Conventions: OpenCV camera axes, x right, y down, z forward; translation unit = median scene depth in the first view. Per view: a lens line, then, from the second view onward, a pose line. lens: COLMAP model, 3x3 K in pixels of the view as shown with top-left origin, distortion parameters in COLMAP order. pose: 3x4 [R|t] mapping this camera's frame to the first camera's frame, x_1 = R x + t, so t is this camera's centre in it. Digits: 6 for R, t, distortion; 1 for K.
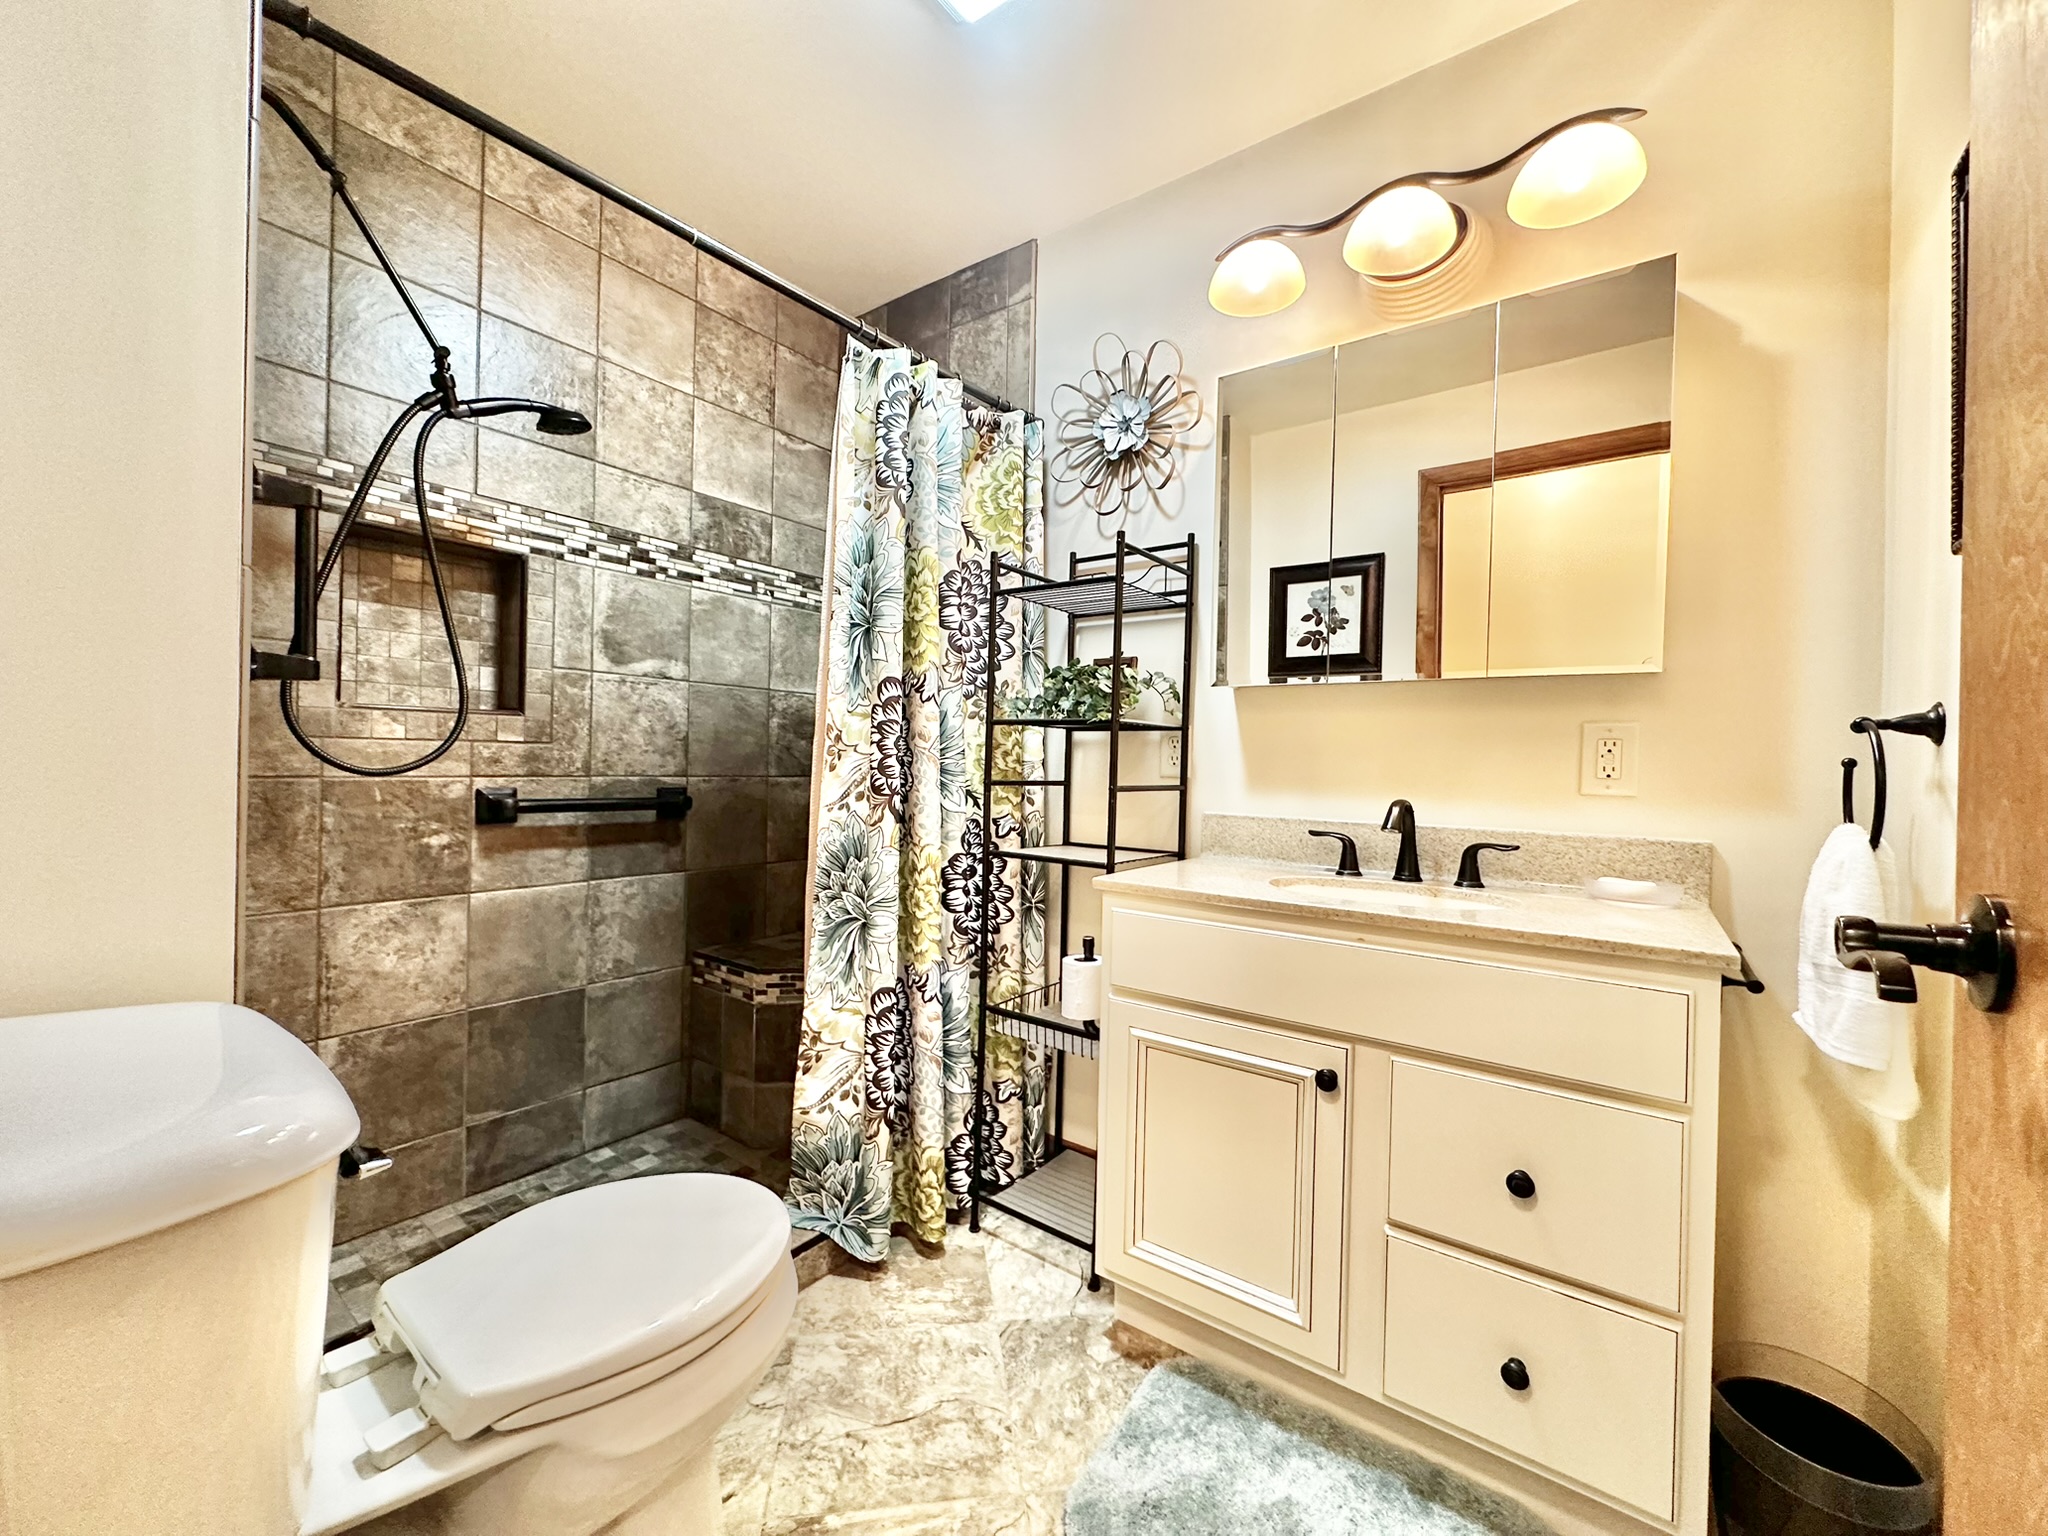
lens RADIAL K [[812.7, 0, 1027.8], [0, 812.7, 766.6], [0, 0, 1]] dist [-0.004594, 0.000496]
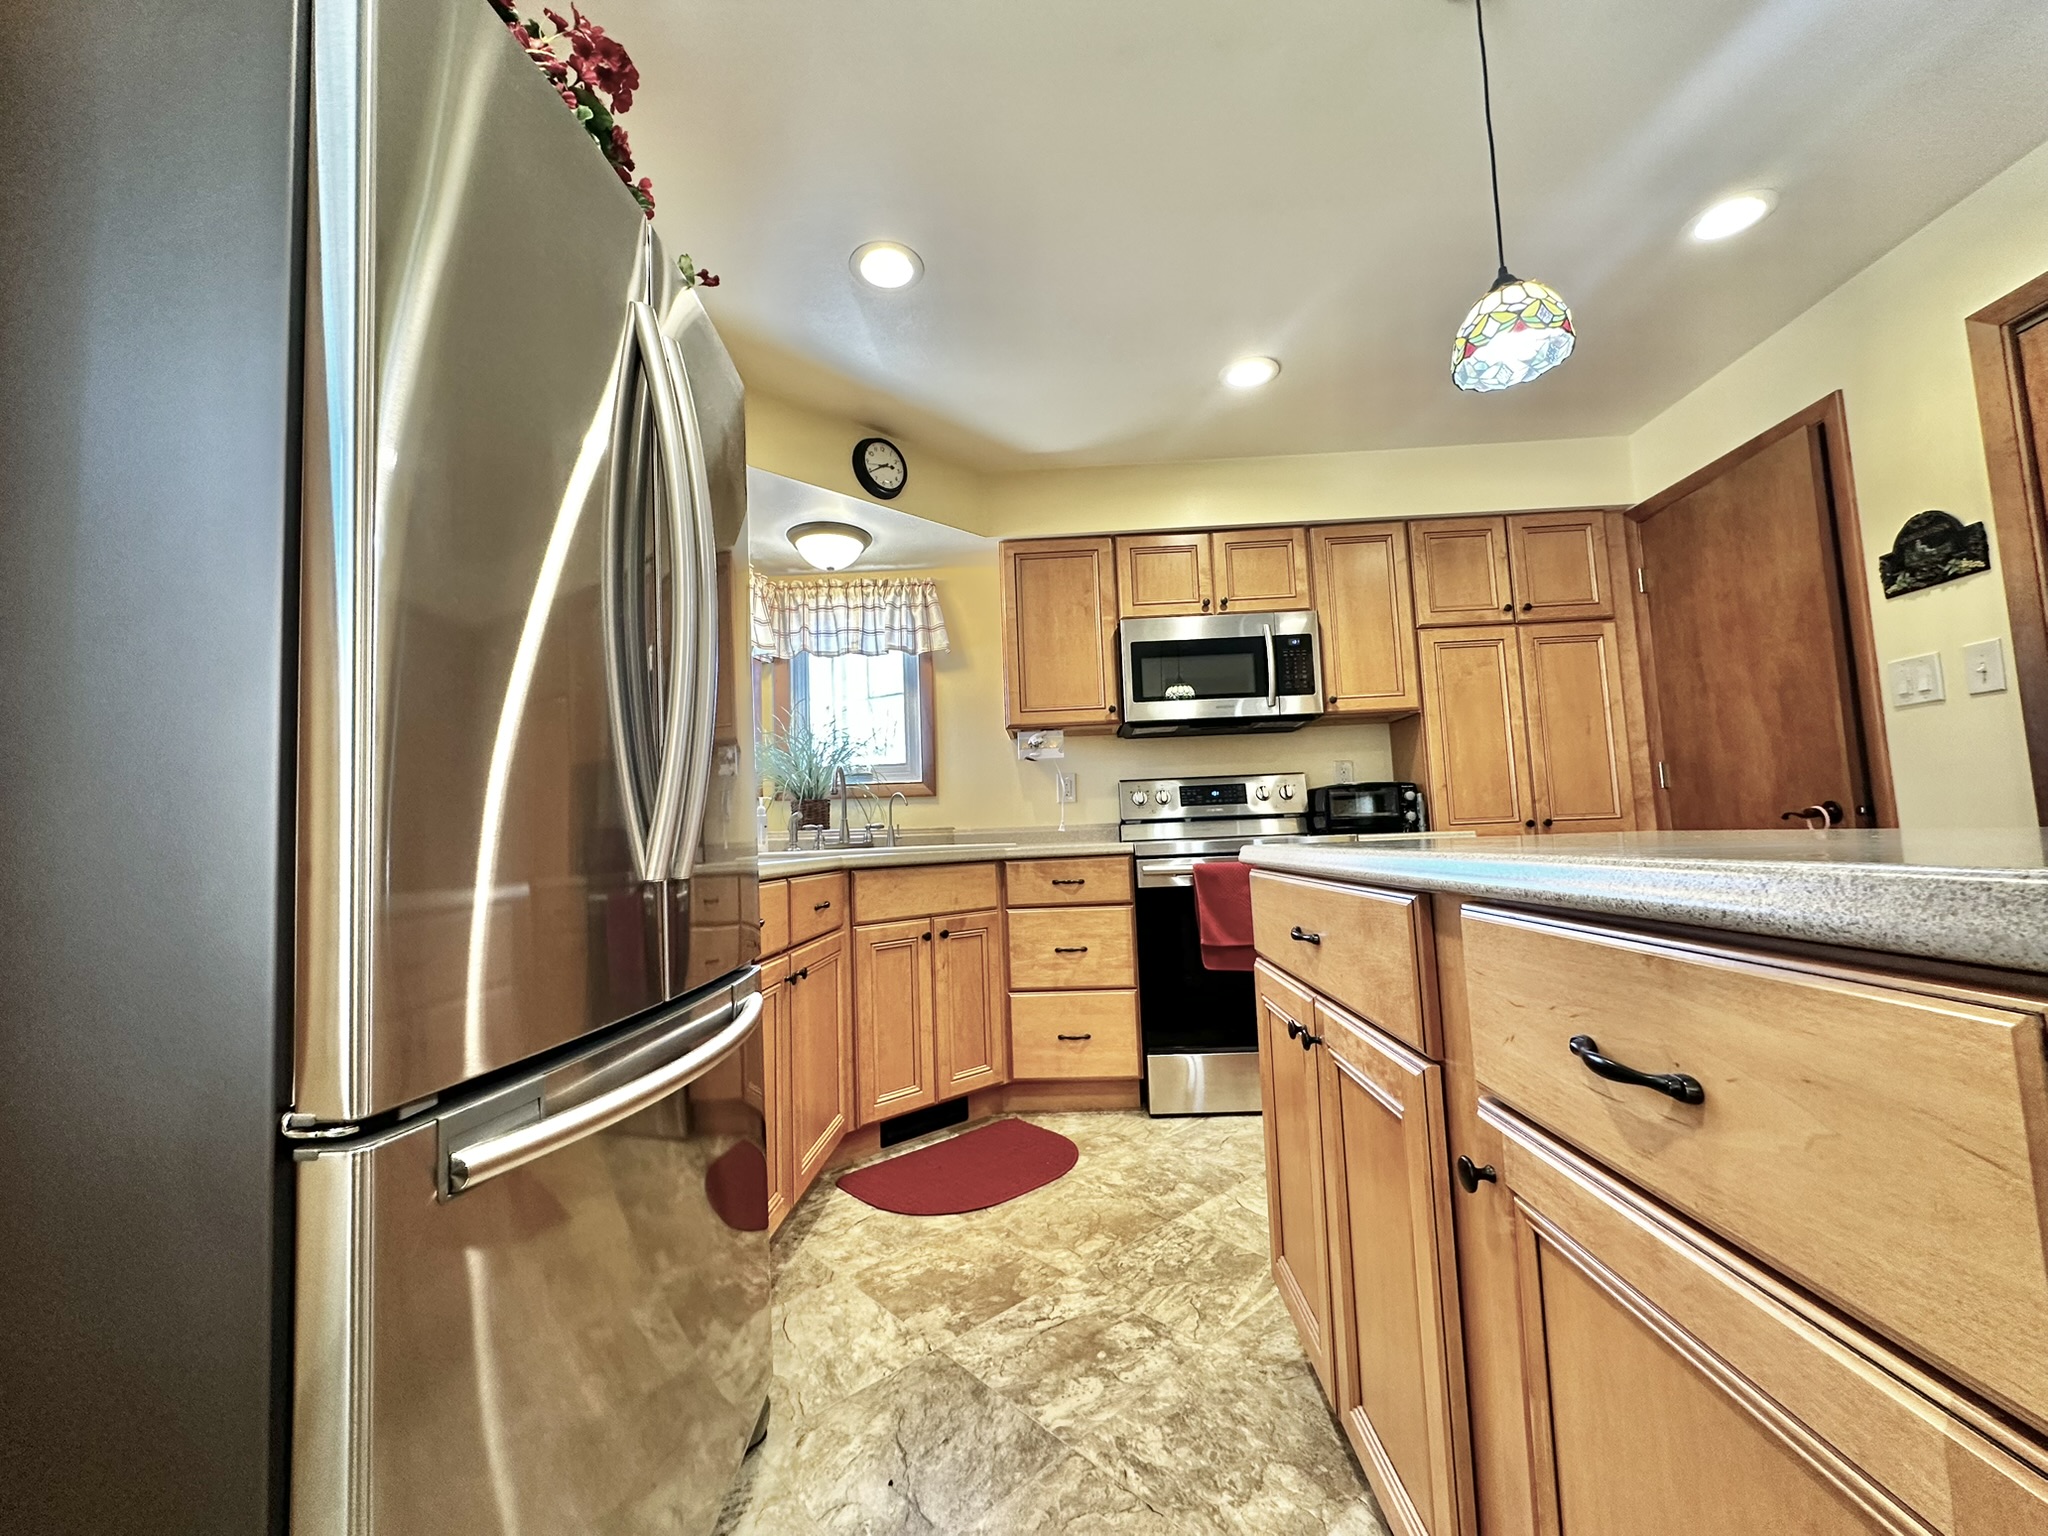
lens RADIAL K [[812.7, 0, 1022.6], [0, 812.7, 769.4], [0, 0, 1]] dist [-0.004594, 0.000496]
pose [[-0.835208, -0.033814, -0.548894, 0.733302], [0.020431, 0.995511, -0.092416, 0.042182], [0.549555, -0.088401, -0.830767, 1.308413]]
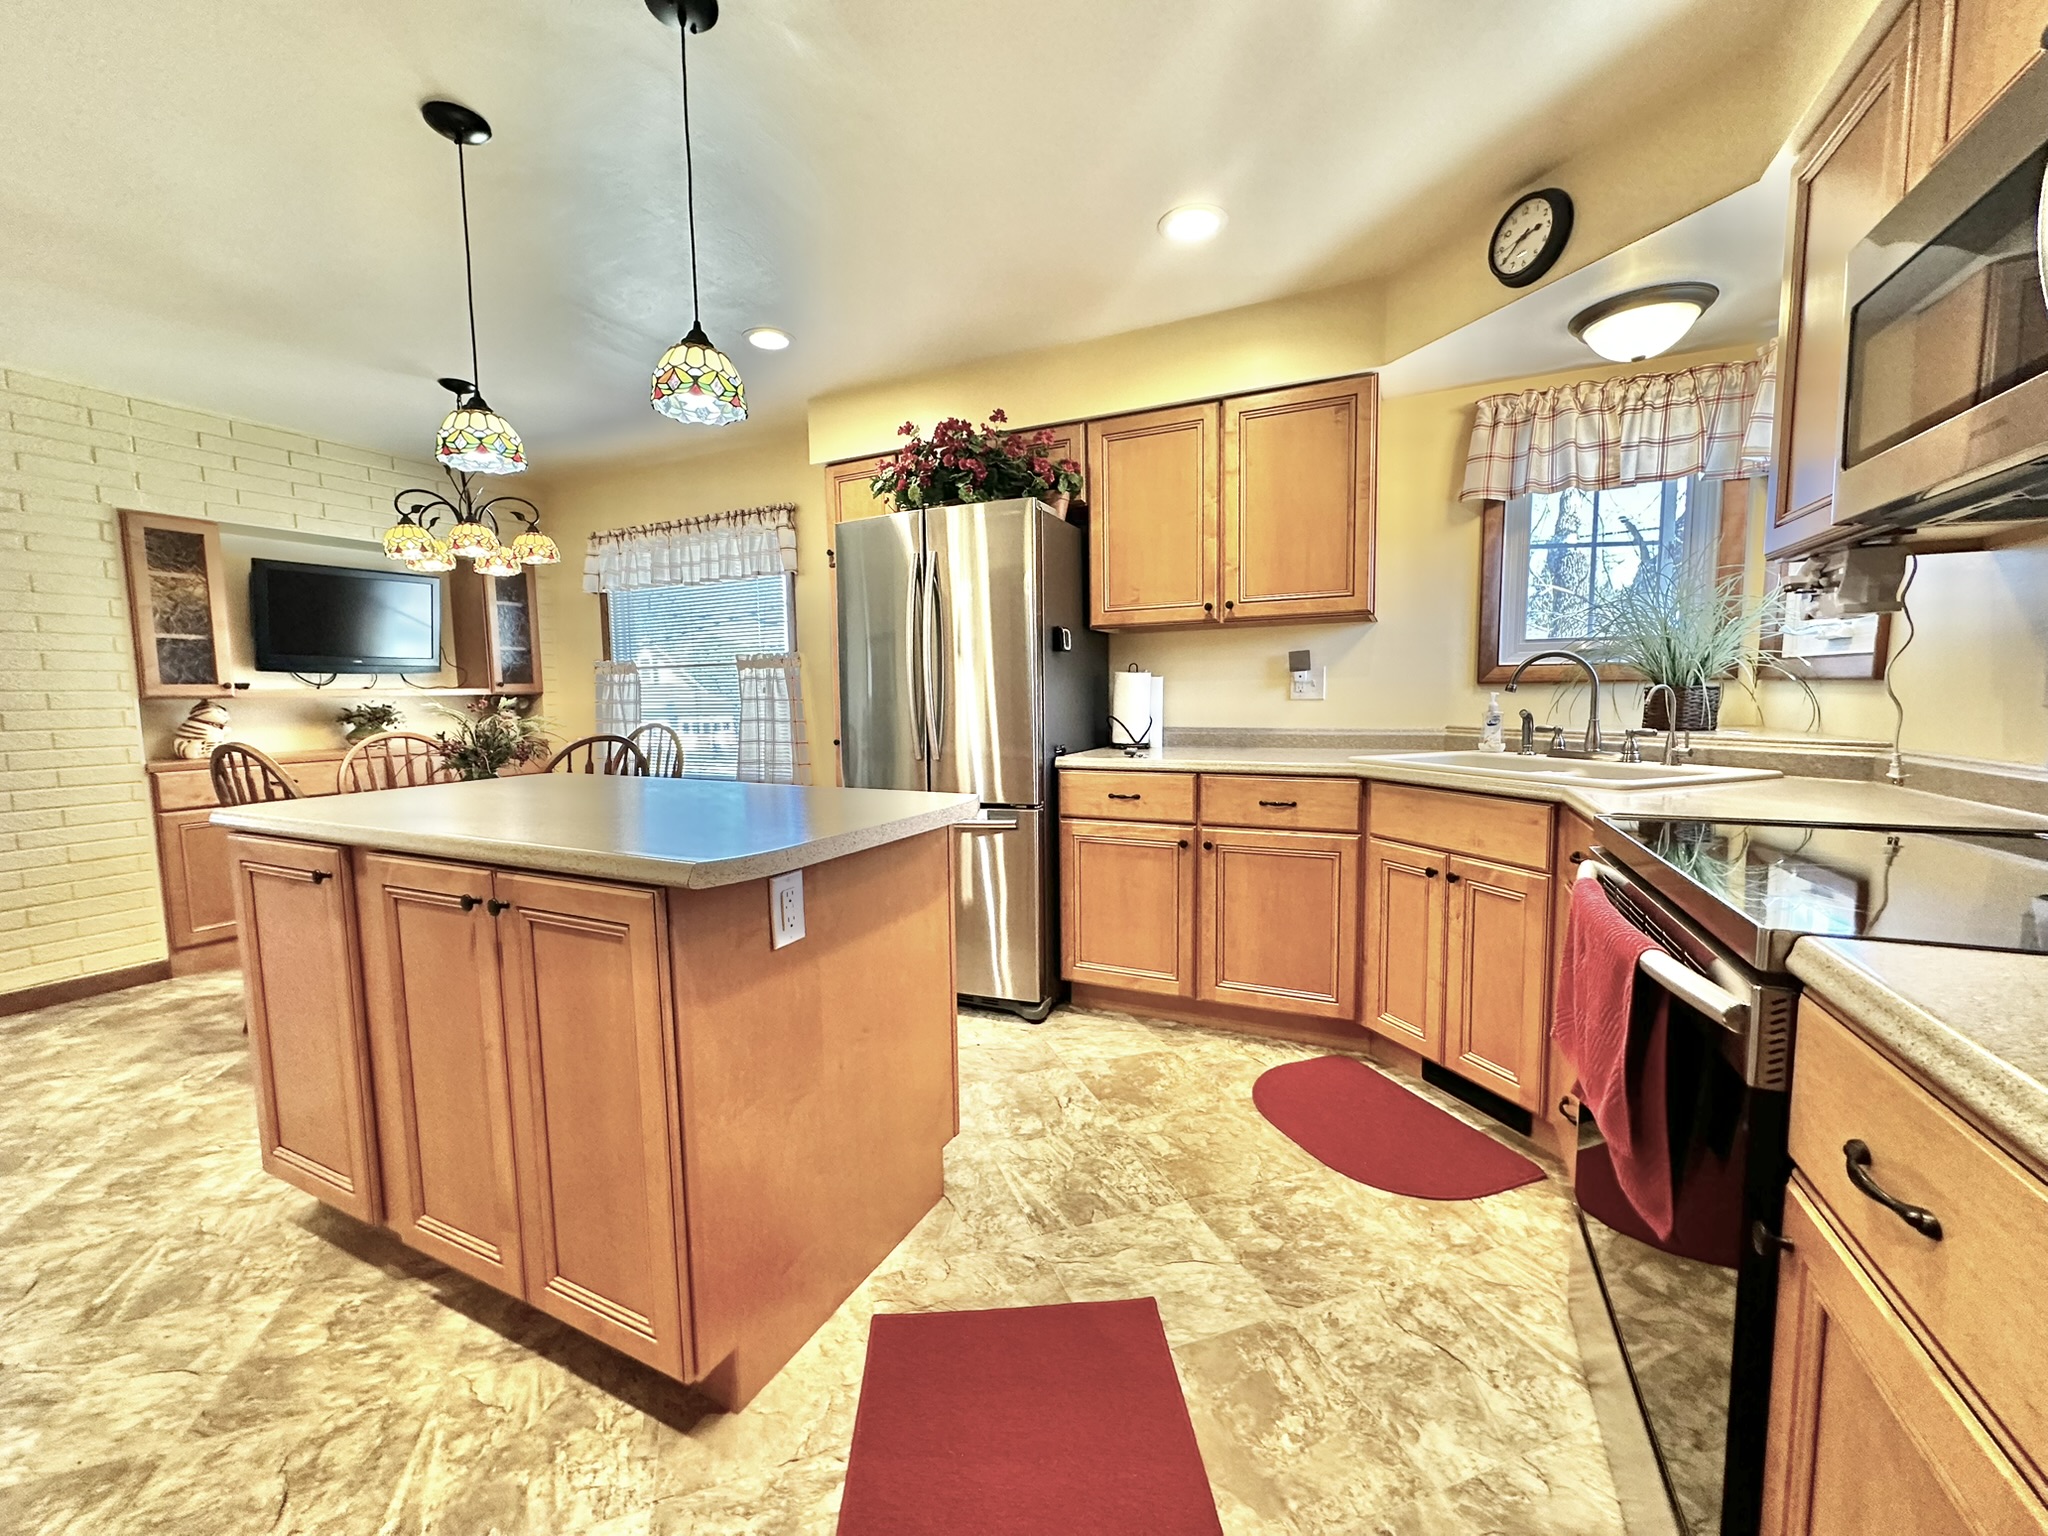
lens RADIAL K [[812.7, 0, 1023.8], [0, 812.7, 767.1], [0, 0, 1]] dist [-0.004594, 0.000496]
pose [[-0.184490, -0.104755, 0.977236, -0.557783], [0.011997, 0.993990, 0.108816, -0.061253], [-0.982761, 0.031800, -0.182124, 0.930525]]
